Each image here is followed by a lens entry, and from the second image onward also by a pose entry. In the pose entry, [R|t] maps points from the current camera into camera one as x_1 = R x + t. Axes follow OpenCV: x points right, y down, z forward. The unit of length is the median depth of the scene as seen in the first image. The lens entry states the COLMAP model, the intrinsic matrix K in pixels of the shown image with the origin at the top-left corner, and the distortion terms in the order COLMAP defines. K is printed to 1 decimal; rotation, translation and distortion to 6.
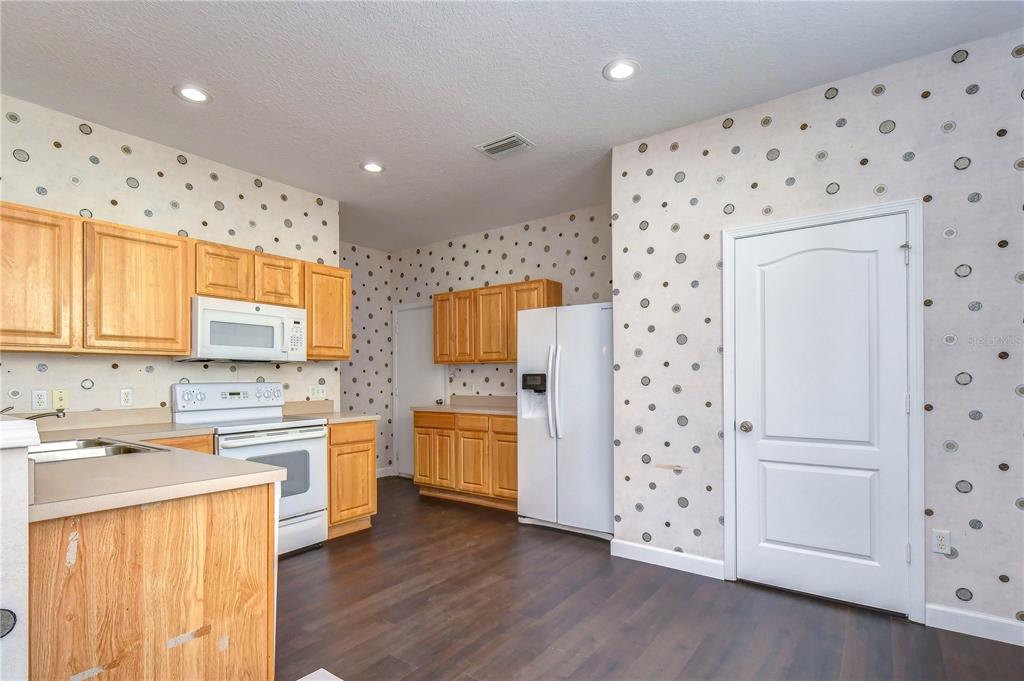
lens RADIAL K [[498.4, 0, 515.7], [0, 498.4, 374.2], [0, 0, 1]] dist [0.008642, -0.009711]
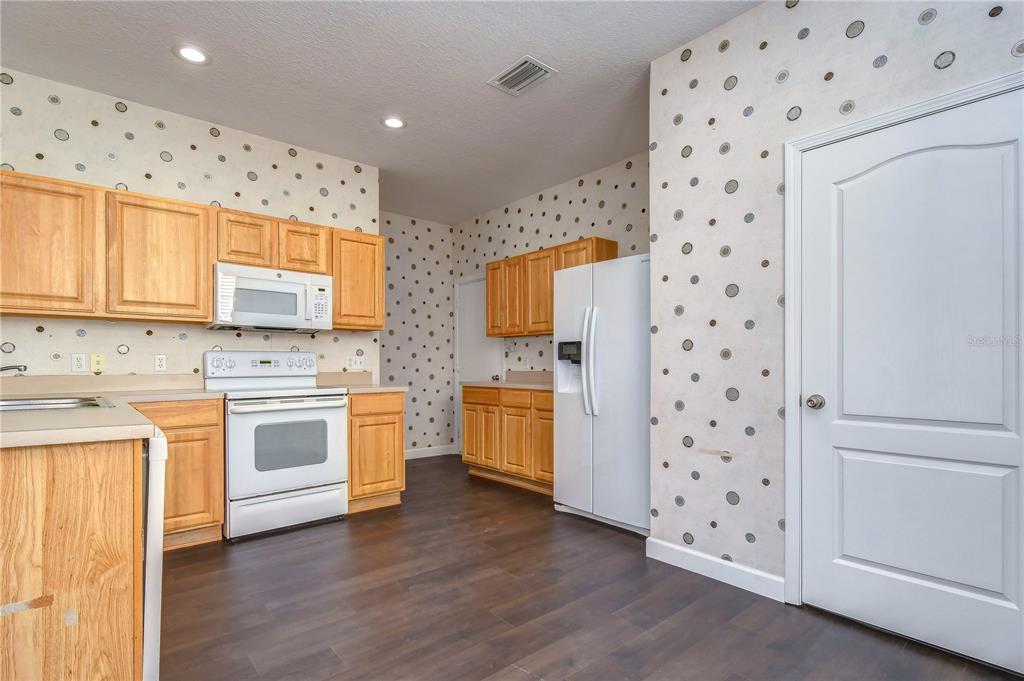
lens RADIAL K [[498.4, 0, 513.7], [0, 498.4, 363.8], [0, 0, 1]] dist [0.008642, -0.009711]
pose [[0.973021, 0.002671, -0.230703, 0.176570], [-0.001097, 0.999975, 0.006951, 0.039515], [0.230716, -0.006511, 0.972999, 0.153762]]
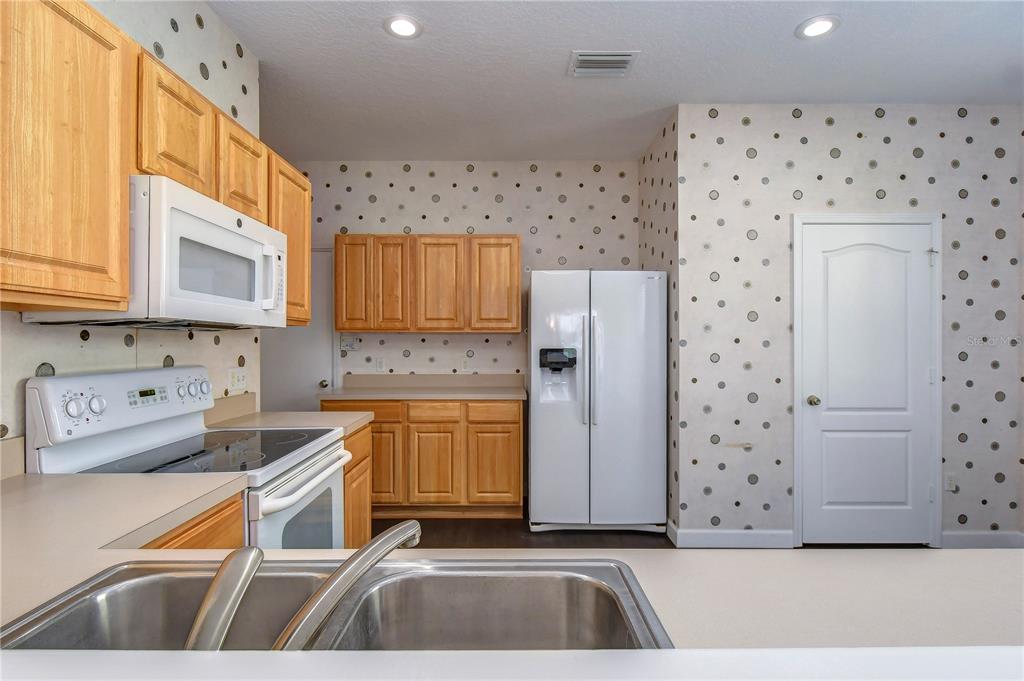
lens RADIAL K [[498.4, 0, 508.5], [0, 498.4, 341.5], [0, 0, 1]] dist [0.008642, -0.009711]
pose [[0.813120, 0.007091, 0.582053, -0.631993], [-0.008714, 0.999962, -0.000009, -0.014742], [-0.582031, -0.005065, 0.813151, 0.461262]]
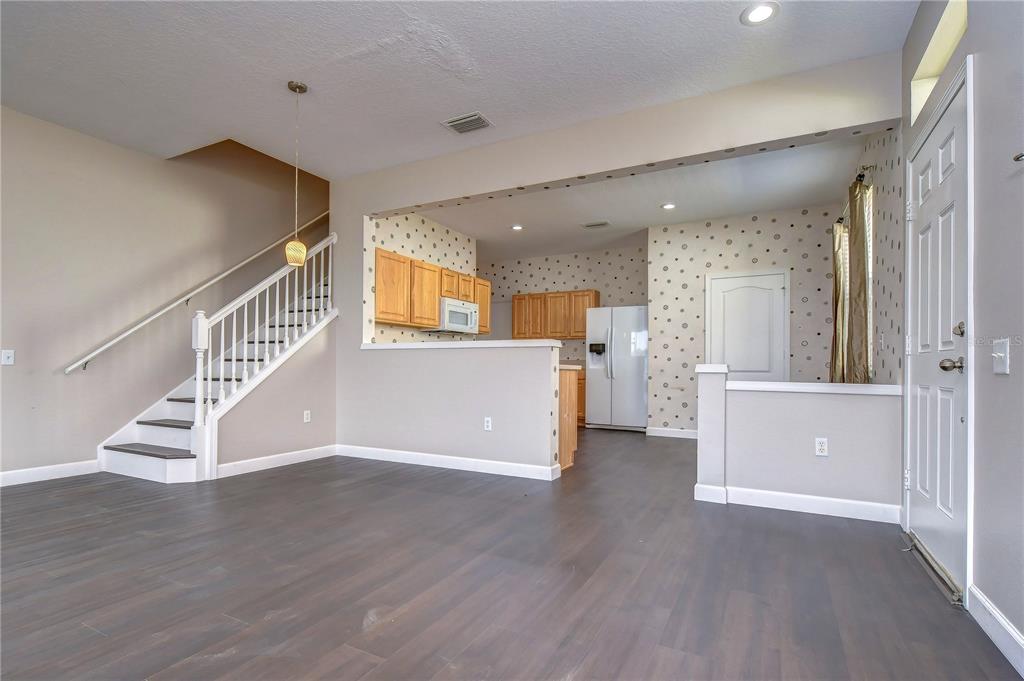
lens RADIAL K [[498.4, 0, 511.3], [0, 498.4, 357.8], [0, 0, 1]] dist [0.008642, -0.009711]
pose [[0.990204, 0.014014, 0.138927, -0.639876], [-0.012399, 0.999845, -0.012489, 0.093379], [-0.139080, 0.010645, 0.990224, -0.905090]]
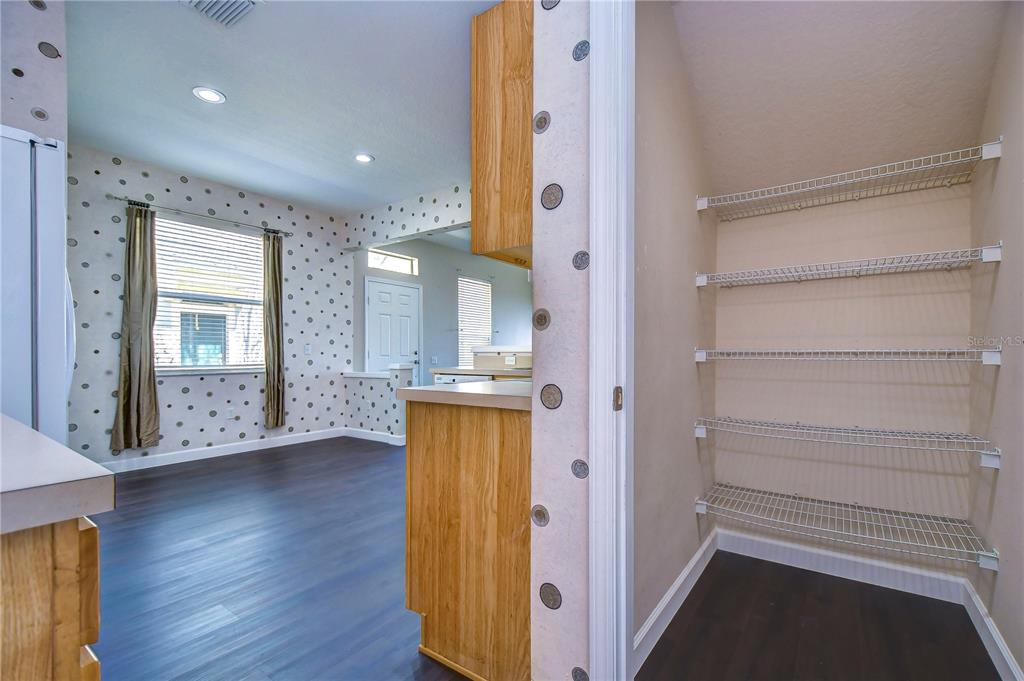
lens RADIAL K [[446.9, 0, 519.3], [0, 446.9, 359.5], [0, 0, 1]] dist [0.002926, 0.000180]
pose [[-0.999917, 0.002533, -0.012627, -0.466115], [0.002462, 0.999981, 0.005590, 0.065703], [0.012641, 0.005558, -0.999905, 1.736672]]
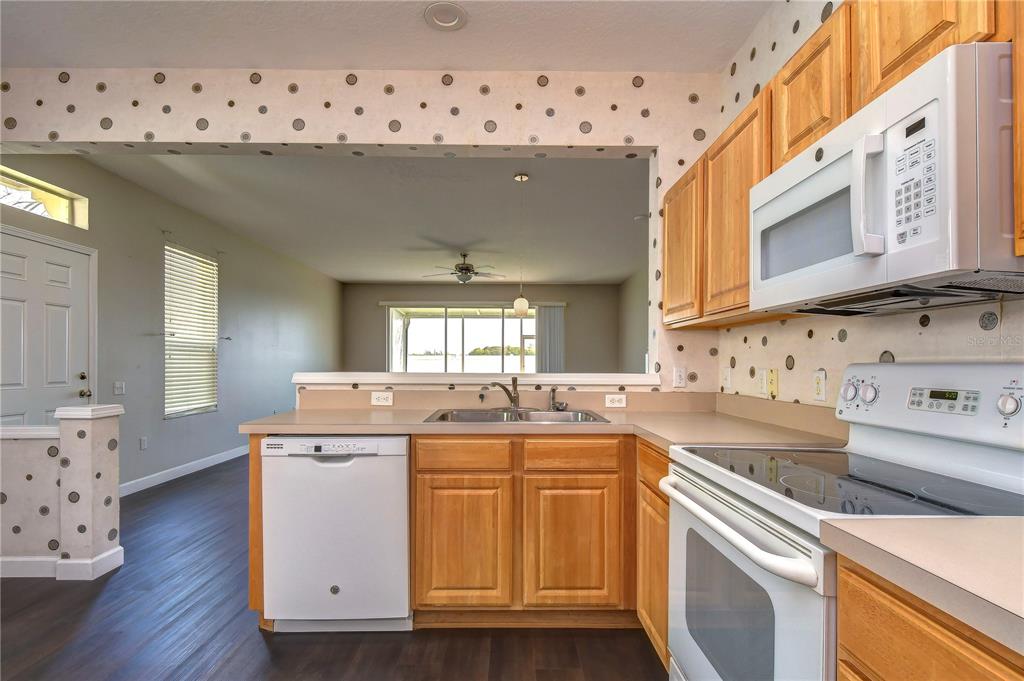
lens RADIAL K [[498.4, 0, 512.4], [0, 498.4, 361.0], [0, 0, 1]] dist [0.008642, -0.009711]
pose [[-0.807959, 0.000074, -0.589238, -0.139209], [0.004555, 0.999971, -0.006120, 0.018995], [0.589221, -0.007629, -0.807936, 1.243802]]
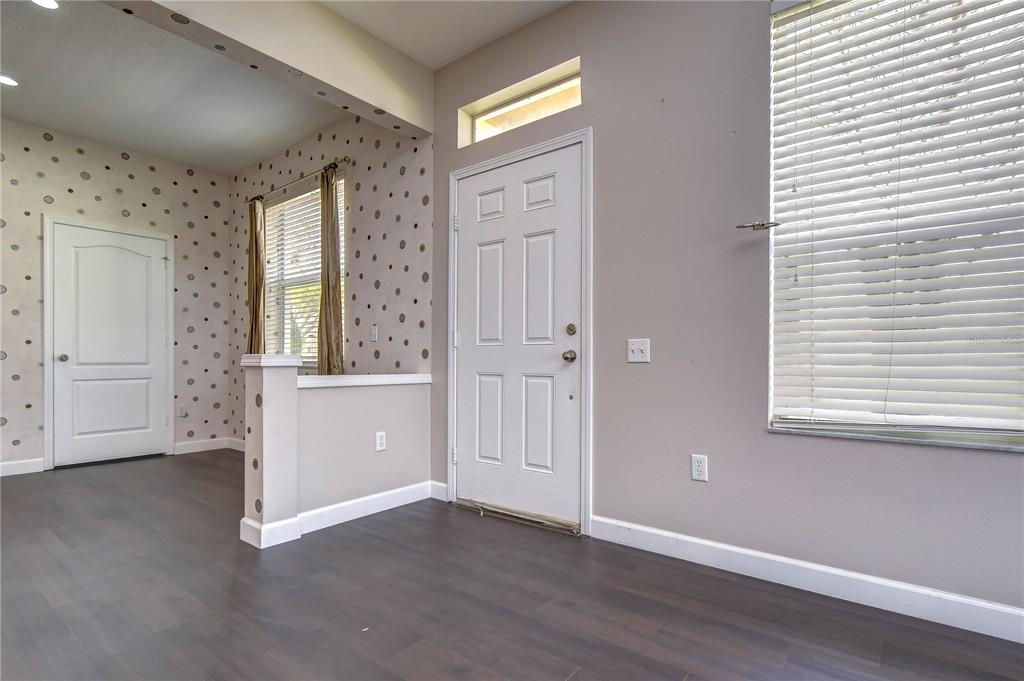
lens RADIAL K [[498.4, 0, 512.8], [0, 498.4, 361.4], [0, 0, 1]] dist [0.008642, -0.009711]
pose [[0.037193, -0.000490, 0.999308, -0.828428], [-0.006772, 0.999977, 0.000743, 0.096721], [-0.999285, -0.006795, 0.037188, -0.305057]]
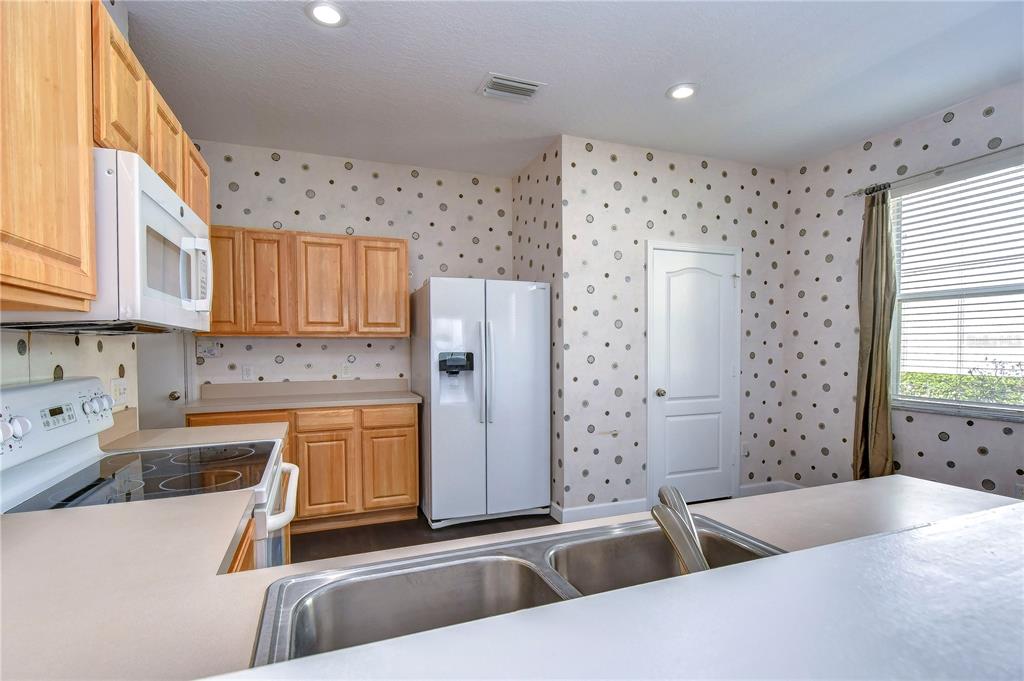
lens RADIAL K [[498.4, 0, 509.1], [0, 498.4, 360.3], [0, 0, 1]] dist [0.008642, -0.009711]
pose [[0.549041, -0.019419, 0.835570, -0.788967], [-0.003172, 0.999674, 0.025317, -0.012075], [-0.835789, -0.016550, 0.548801, 0.551037]]
